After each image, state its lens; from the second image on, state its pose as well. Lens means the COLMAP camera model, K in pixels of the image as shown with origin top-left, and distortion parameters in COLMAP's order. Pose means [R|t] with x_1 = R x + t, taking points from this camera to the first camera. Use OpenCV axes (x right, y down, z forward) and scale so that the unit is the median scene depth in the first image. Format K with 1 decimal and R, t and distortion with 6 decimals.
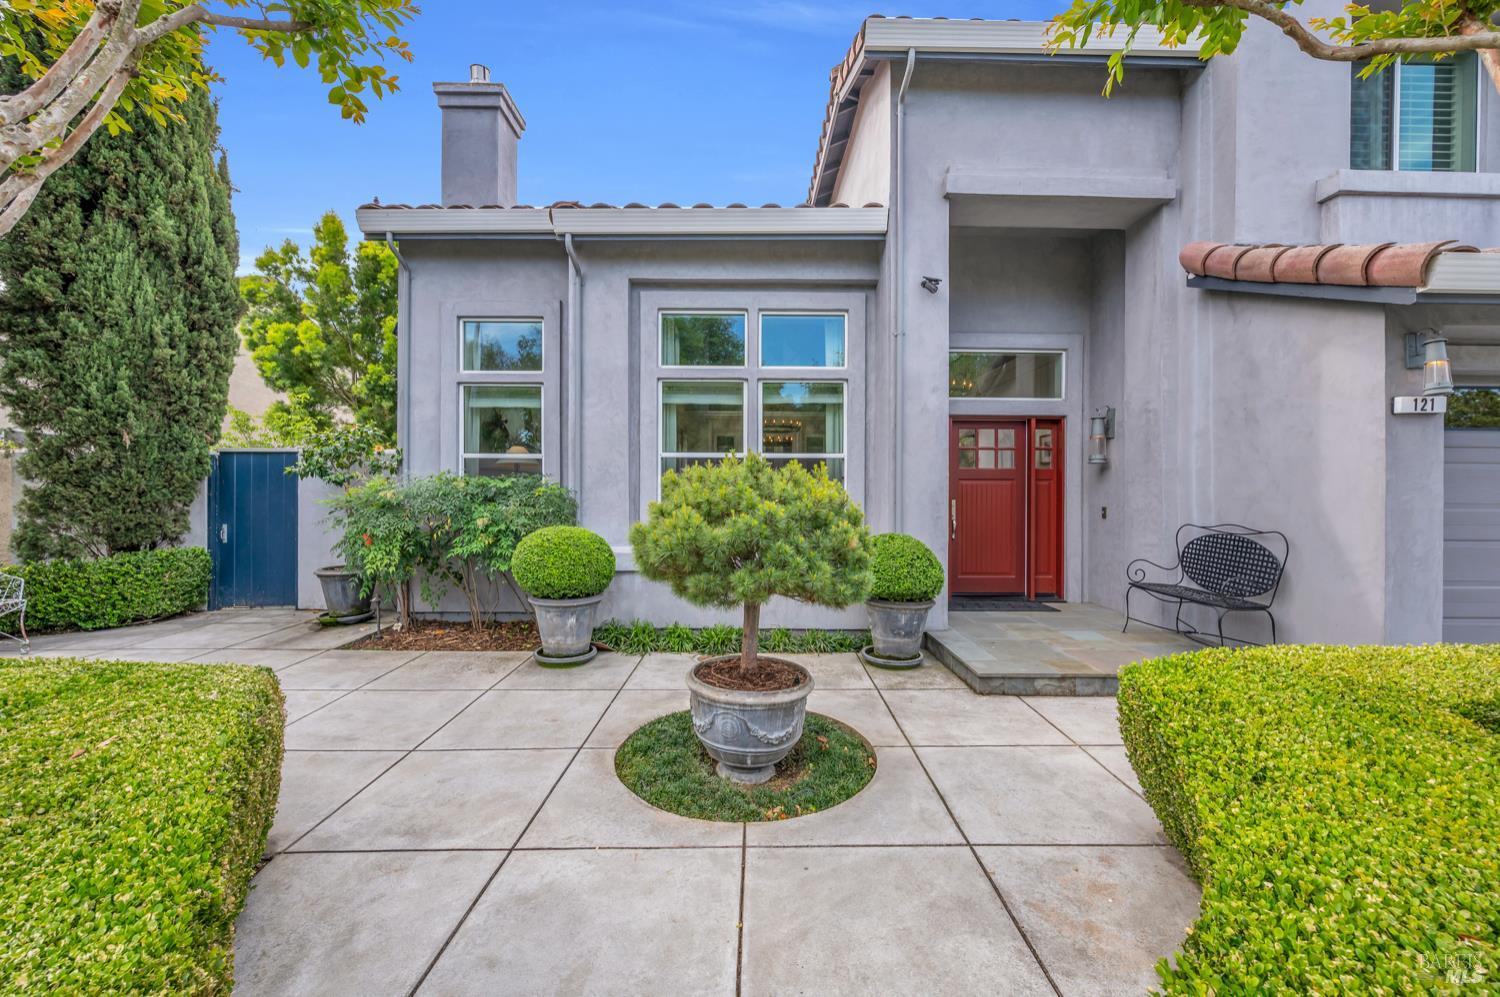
lens RADIAL K [[605.7, 0, 750.9], [0, 605.7, 496.1], [0, 0, 1]] dist [-0.003448, -0.000096]
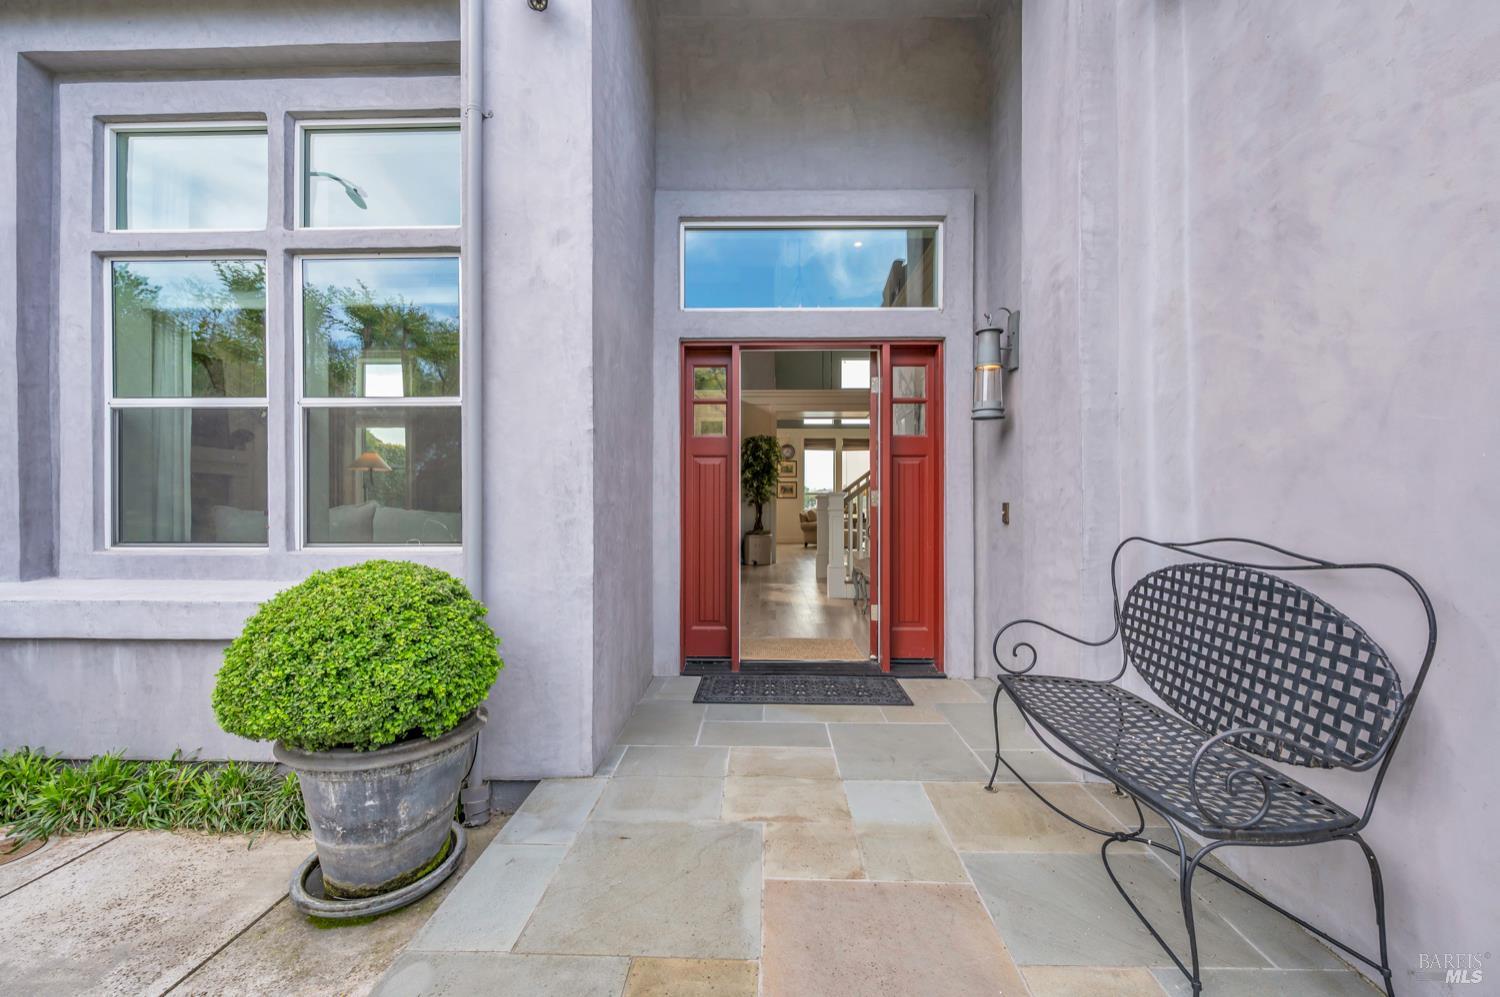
lens RADIAL K [[605.7, 0, 752.4], [0, 605.7, 500.8], [0, 0, 1]] dist [-0.003448, -0.000096]
pose [[0.999331, -0.004788, -0.036267, 0.482745], [0.004641, 0.999981, -0.004145, 0.022686], [0.036286, 0.003974, 0.999334, 0.585847]]
